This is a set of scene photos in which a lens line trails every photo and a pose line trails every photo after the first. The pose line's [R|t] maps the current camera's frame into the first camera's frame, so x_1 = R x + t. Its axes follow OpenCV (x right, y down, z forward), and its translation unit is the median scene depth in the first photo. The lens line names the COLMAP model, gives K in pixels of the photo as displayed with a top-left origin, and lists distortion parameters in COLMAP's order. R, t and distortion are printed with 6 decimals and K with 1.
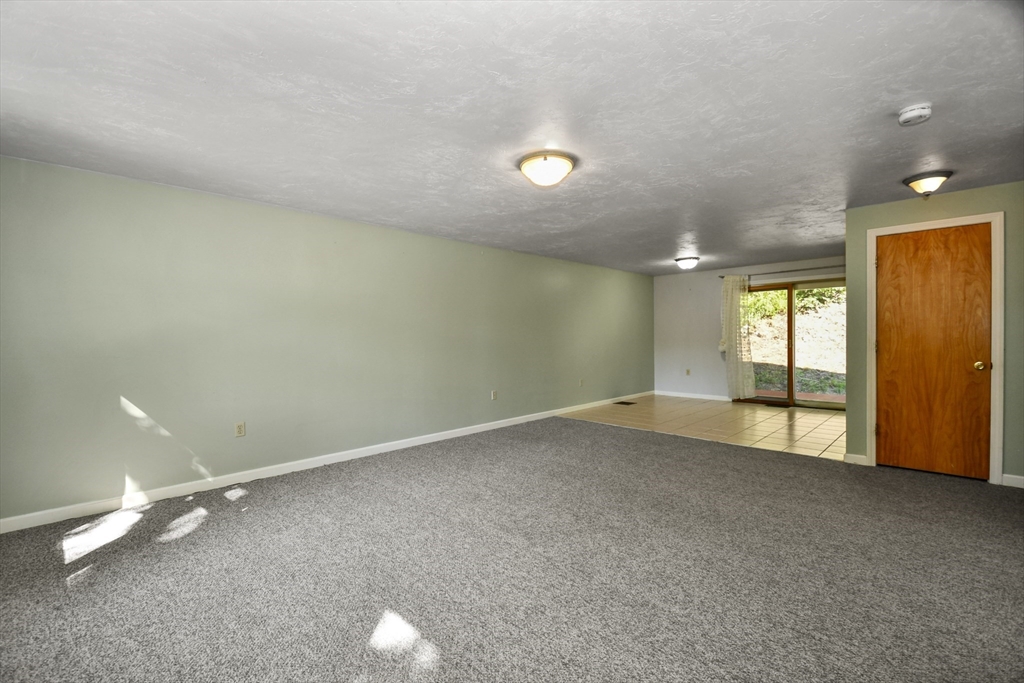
lens RADIAL K [[447.4, 0, 508.1], [0, 447.4, 339.2], [0, 0, 1]] dist [0.001645, -0.000244]
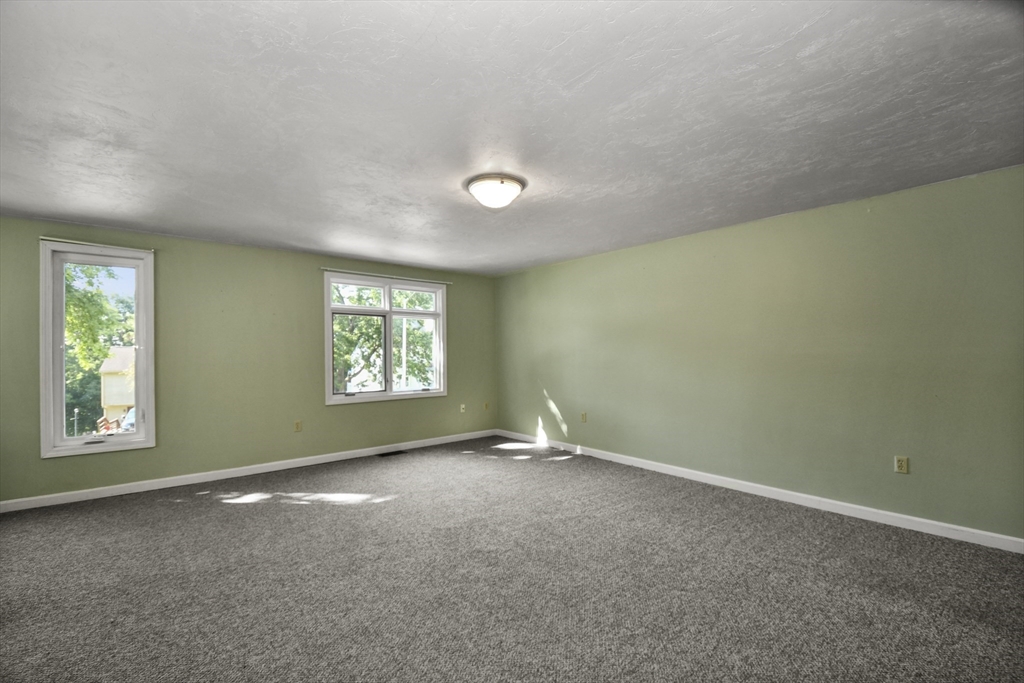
lens RADIAL K [[441.0, 0, 508.7], [0, 441.0, 354.6], [0, 0, 1]] dist [-0.001862, -0.000637]
pose [[-0.085934, 0.016555, -0.996163, 1.073781], [-0.004443, 0.999846, 0.016999, -0.032879], [0.996291, 0.005886, -0.085847, 1.133066]]
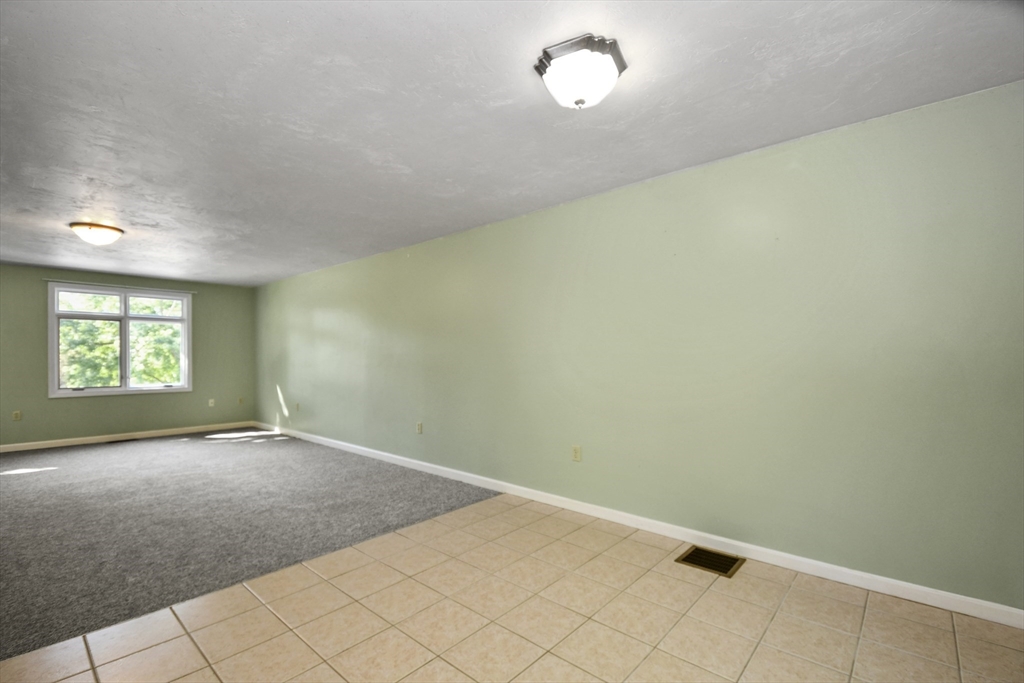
lens RADIAL K [[451.5, 0, 514.4], [0, 451.5, 359.0], [0, 0, 1]] dist [0.001380, -0.010990]
pose [[0.066072, 0.016031, -0.997686, 1.551280], [-0.006727, 0.999855, 0.015620, -0.024225], [0.997792, 0.005679, 0.066171, 2.219154]]
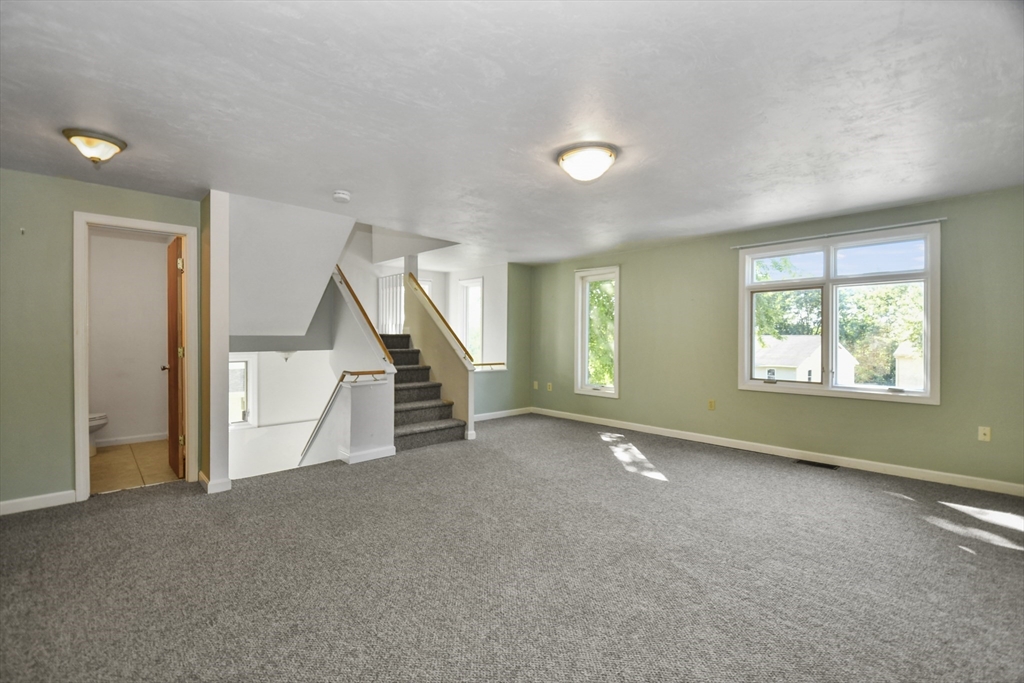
lens RADIAL K [[447.4, 0, 508.1], [0, 447.4, 339.2], [0, 0, 1]] dist [0.001645, -0.000244]
pose [[-0.999095, 0.010263, 0.041284, 0.218078], [0.010774, 0.999868, 0.012190, -0.020711], [-0.041154, 0.012624, -0.999073, 1.984216]]
